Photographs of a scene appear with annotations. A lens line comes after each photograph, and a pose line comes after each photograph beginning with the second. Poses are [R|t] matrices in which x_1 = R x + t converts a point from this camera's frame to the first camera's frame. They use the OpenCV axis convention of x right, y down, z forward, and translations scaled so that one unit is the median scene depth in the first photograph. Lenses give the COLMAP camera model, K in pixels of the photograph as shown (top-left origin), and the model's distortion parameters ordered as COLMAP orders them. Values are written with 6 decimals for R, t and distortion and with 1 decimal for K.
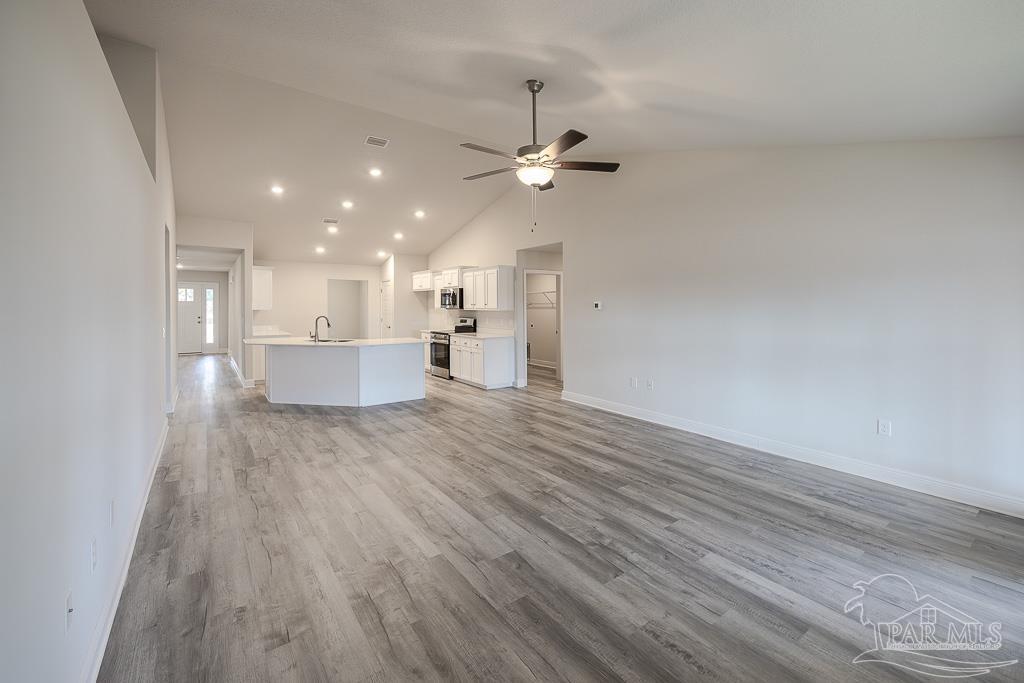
lens RADIAL K [[428.8, 0, 514.1], [0, 428.8, 312.4], [0, 0, 1]] dist [-0.003437, -0.000545]
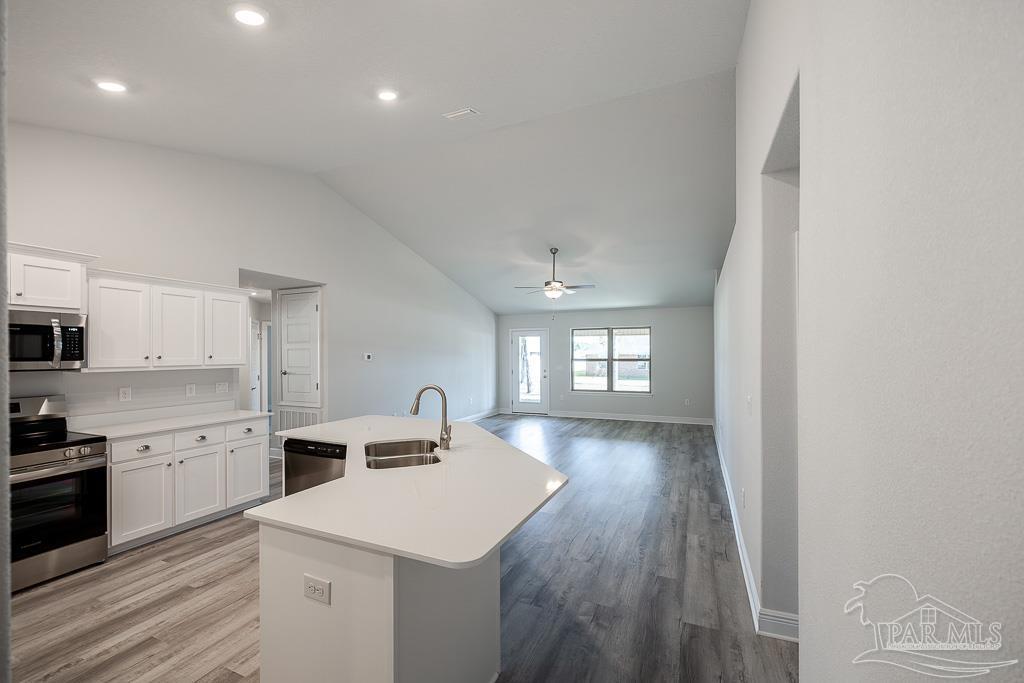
lens RADIAL K [[428.8, 0, 516.9], [0, 428.8, 354.8], [0, 0, 1]] dist [-0.003437, -0.000545]
pose [[-0.520954, 0.004723, 0.853572, -0.661637], [0.022840, 0.999704, 0.008409, -0.016572], [-0.853279, 0.023877, -0.520907, 0.898642]]
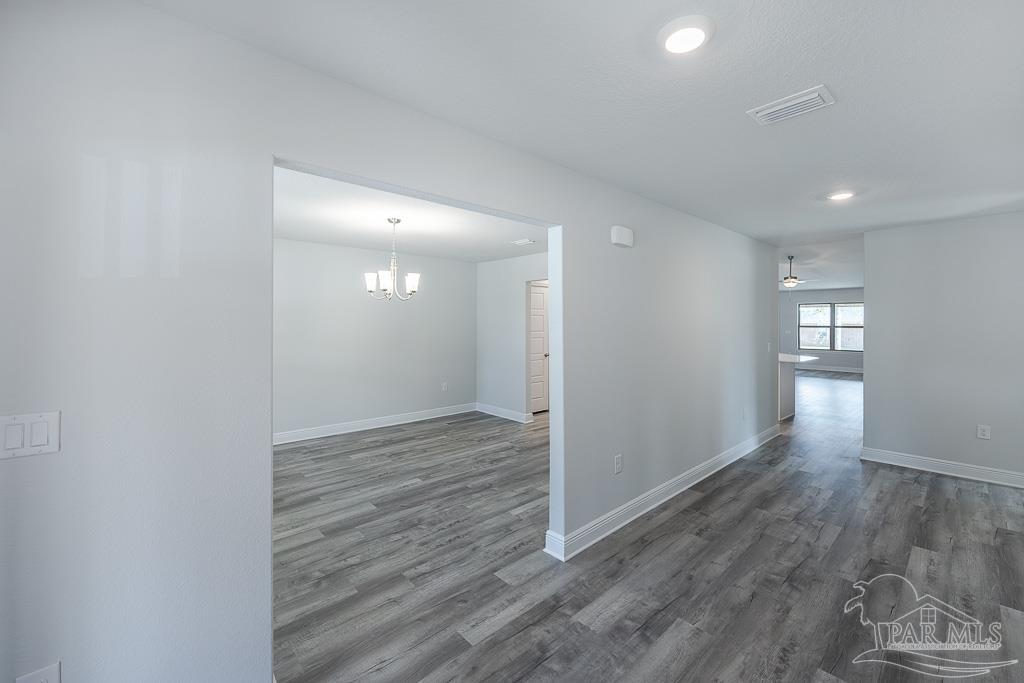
lens RADIAL K [[428.8, 0, 532.6], [0, 428.8, 324.3], [0, 0, 1]] dist [-0.003437, -0.000545]
pose [[-0.152426, -0.007479, 0.988287, -1.212665], [0.014366, 0.999849, 0.009782, -0.028681], [-0.988210, 0.015689, -0.152296, 1.431114]]
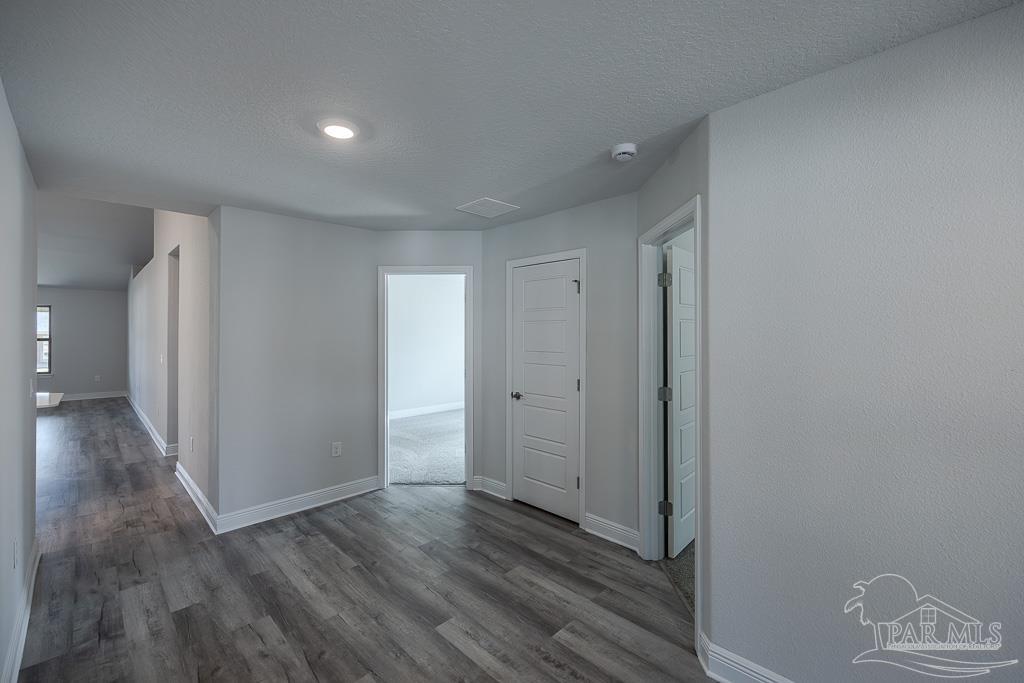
lens RADIAL K [[428.8, 0, 520.0], [0, 428.8, 340.3], [0, 0, 1]] dist [-0.003437, -0.000545]
pose [[-0.985738, -0.002958, -0.168263, -0.922436], [-0.008375, 0.999469, 0.031492, -0.030577], [0.168081, 0.032452, -0.985239, 1.342294]]
